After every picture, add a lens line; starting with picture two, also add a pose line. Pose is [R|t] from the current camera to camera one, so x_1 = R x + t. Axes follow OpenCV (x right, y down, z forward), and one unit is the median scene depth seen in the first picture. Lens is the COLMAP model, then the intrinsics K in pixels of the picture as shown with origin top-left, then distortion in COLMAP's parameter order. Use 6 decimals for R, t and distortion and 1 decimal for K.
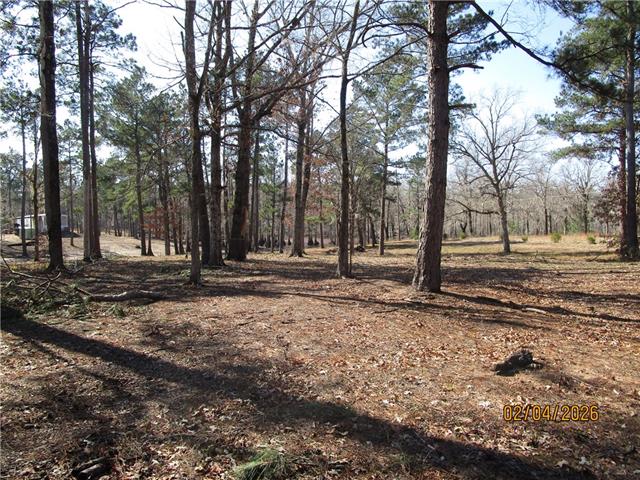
lens RADIAL K [[461.0, 0, 320.0], [0, 461.0, 240.0], [0, 0, 1]] dist [-0.002444, -0.004360]
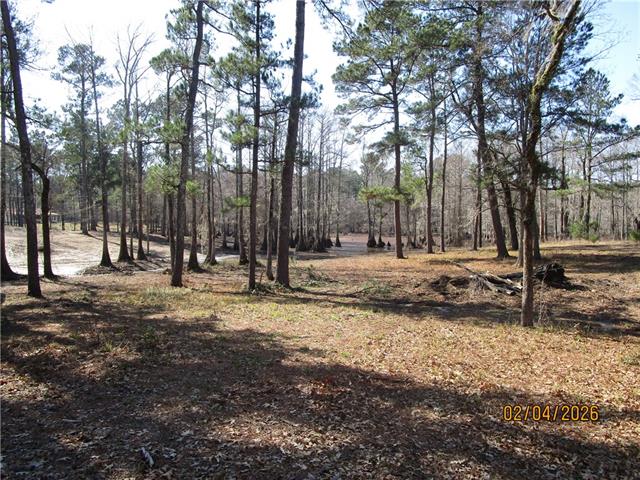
lens RADIAL K [[461.0, 0, 320.0], [0, 461.0, 240.0], [0, 0, 1]] dist [-0.002444, -0.004360]
pose [[0.991514, 0.011188, -0.129517, -0.020525], [-0.011210, 0.999937, 0.000554, 0.002116], [0.129515, 0.000902, 0.991577, 0.884107]]
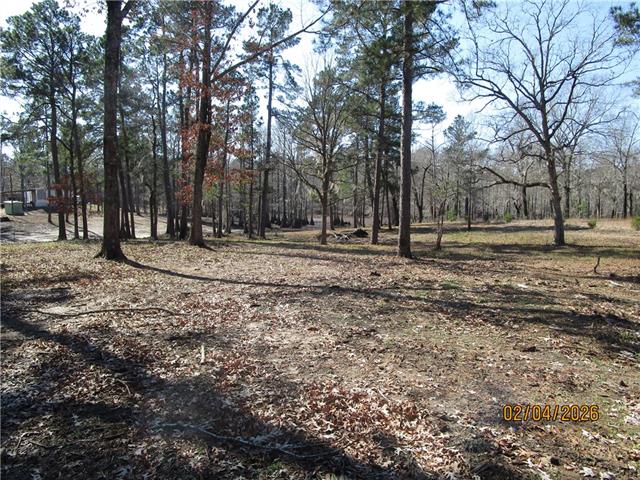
lens RADIAL K [[461.0, 0, 320.0], [0, 461.0, 240.0], [0, 0, 1]] dist [-0.002444, -0.004360]
pose [[0.991639, 0.020868, -0.127346, 0.147928], [-0.014945, 0.998769, 0.047294, -0.006089], [0.128177, -0.044995, 0.990730, 0.296529]]
